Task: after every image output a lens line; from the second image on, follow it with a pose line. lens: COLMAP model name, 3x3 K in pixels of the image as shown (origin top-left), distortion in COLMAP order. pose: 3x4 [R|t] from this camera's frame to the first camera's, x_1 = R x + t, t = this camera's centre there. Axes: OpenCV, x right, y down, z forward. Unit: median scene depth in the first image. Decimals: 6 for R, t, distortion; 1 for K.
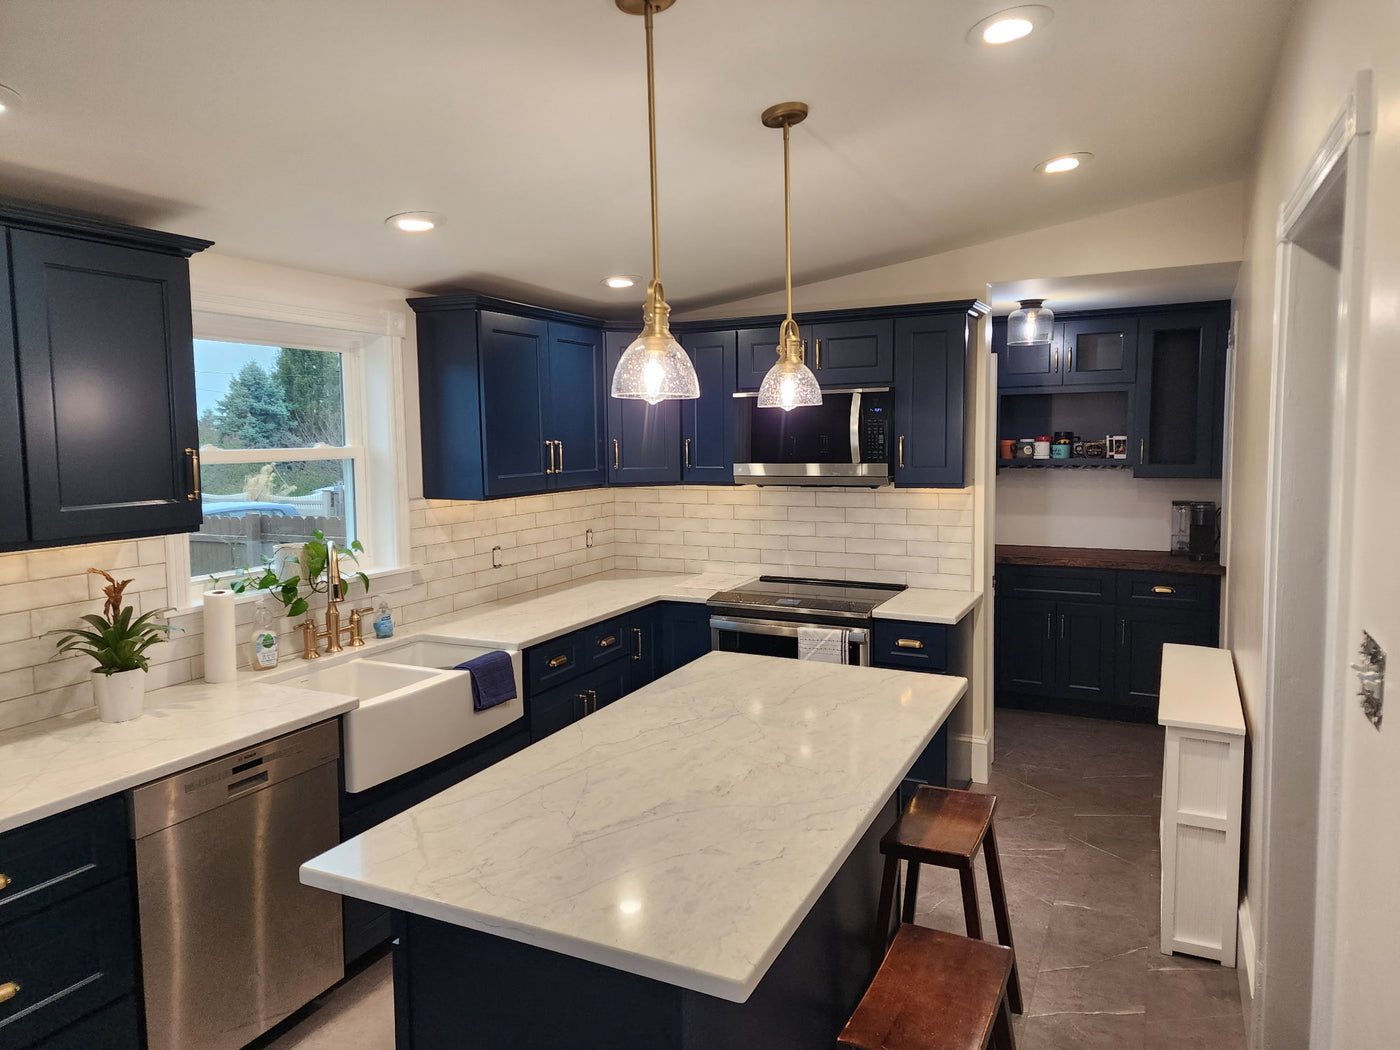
lens RADIAL K [[905.4, 0, 694.3], [0, 905.4, 518.3], [0, 0, 1]] dist [0.031886, 0.000000]
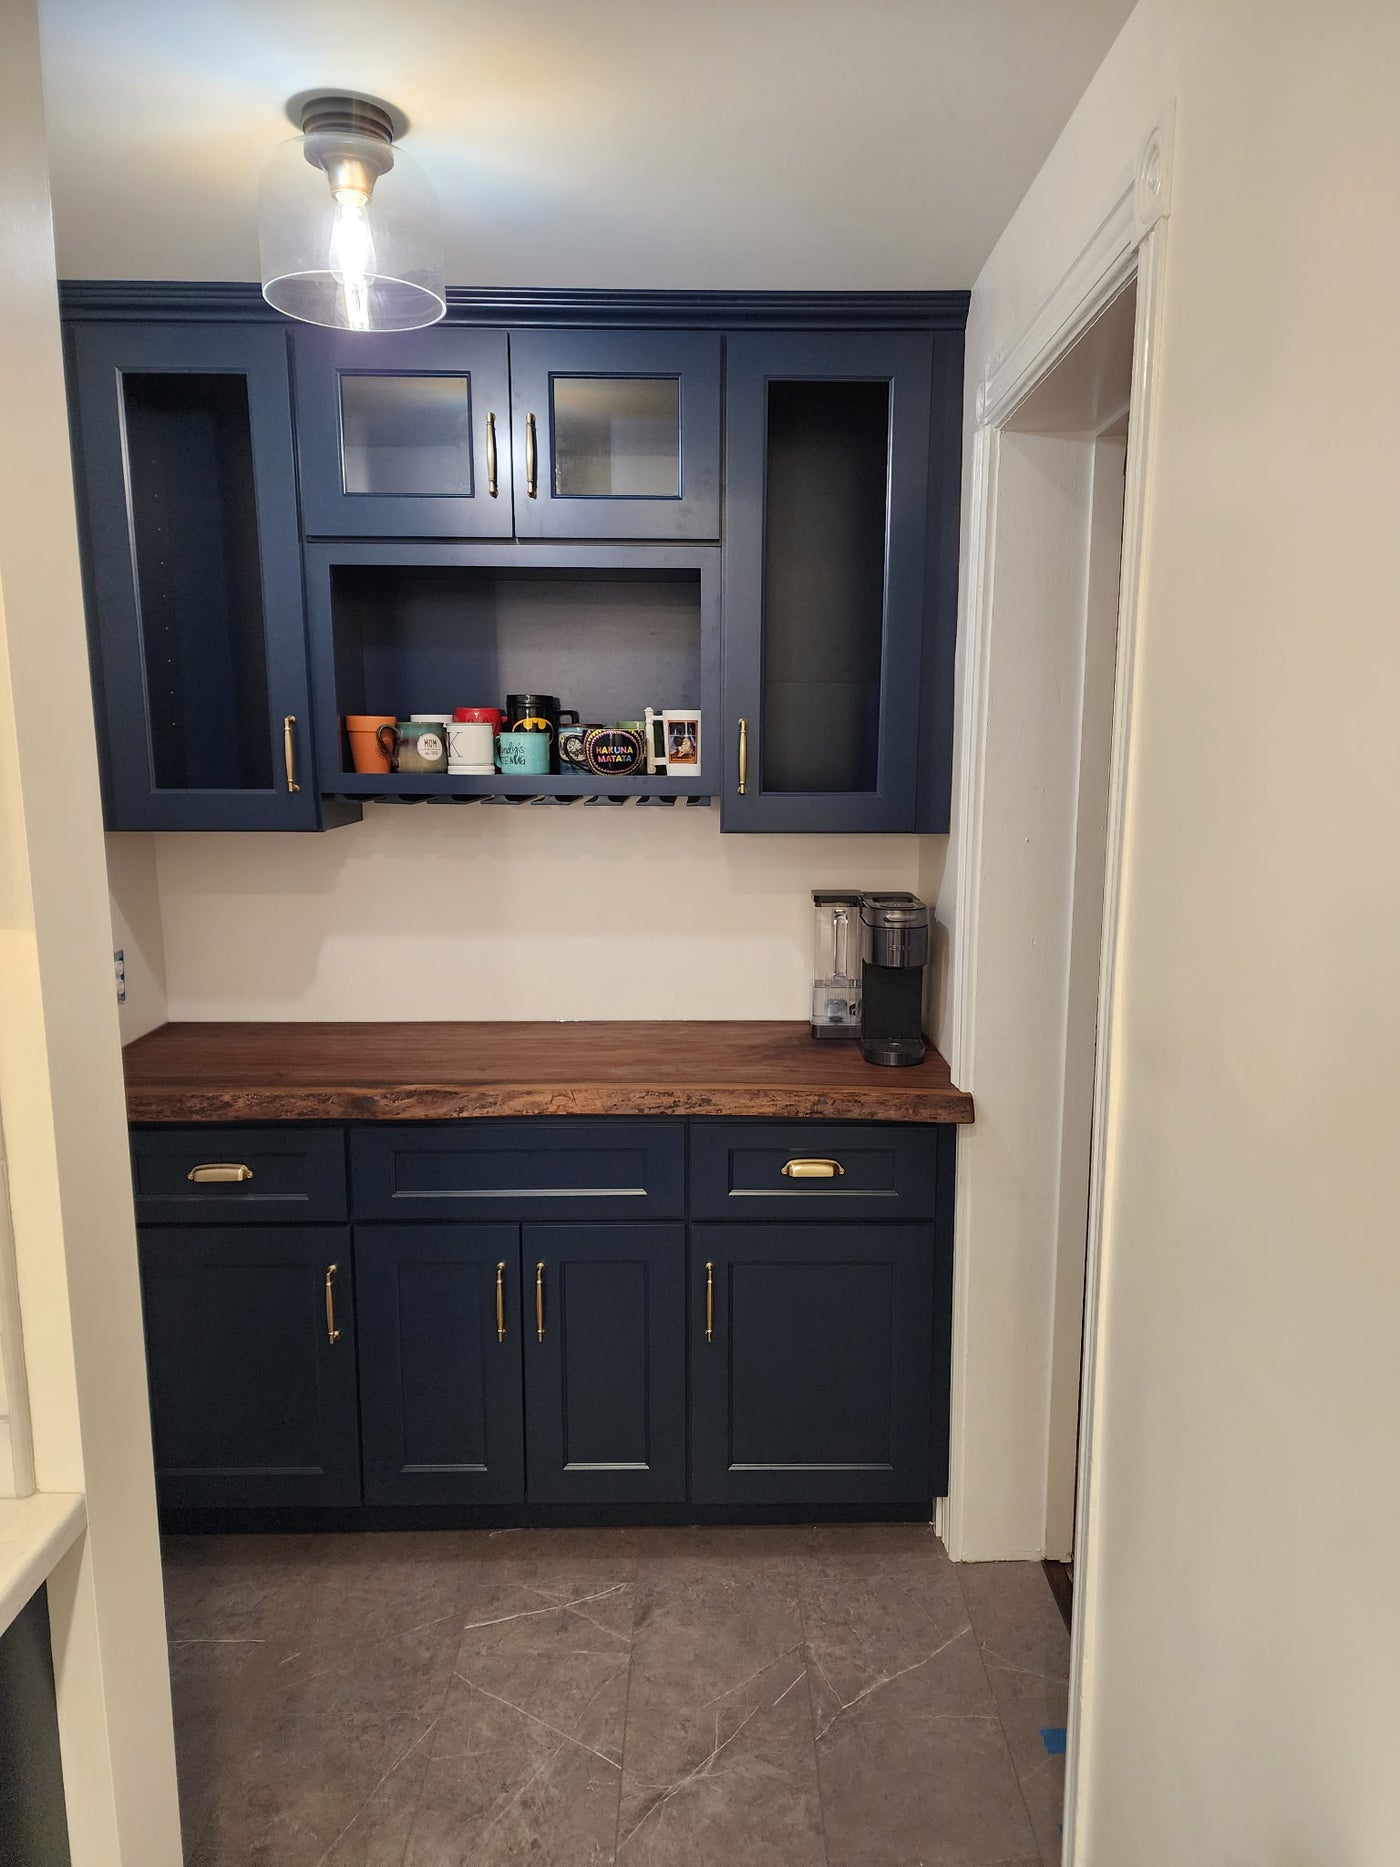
lens RADIAL K [[1207.5, 0, 697.3], [0, 1207.5, 938.3], [0, 0, 1]] dist [0.031886, 0.000000]
pose [[0.888773, -0.054549, 0.455090, 0.256449], [0.024007, 0.997070, 0.072629, -0.036822], [-0.457719, -0.053625, 0.887478, 0.580289]]
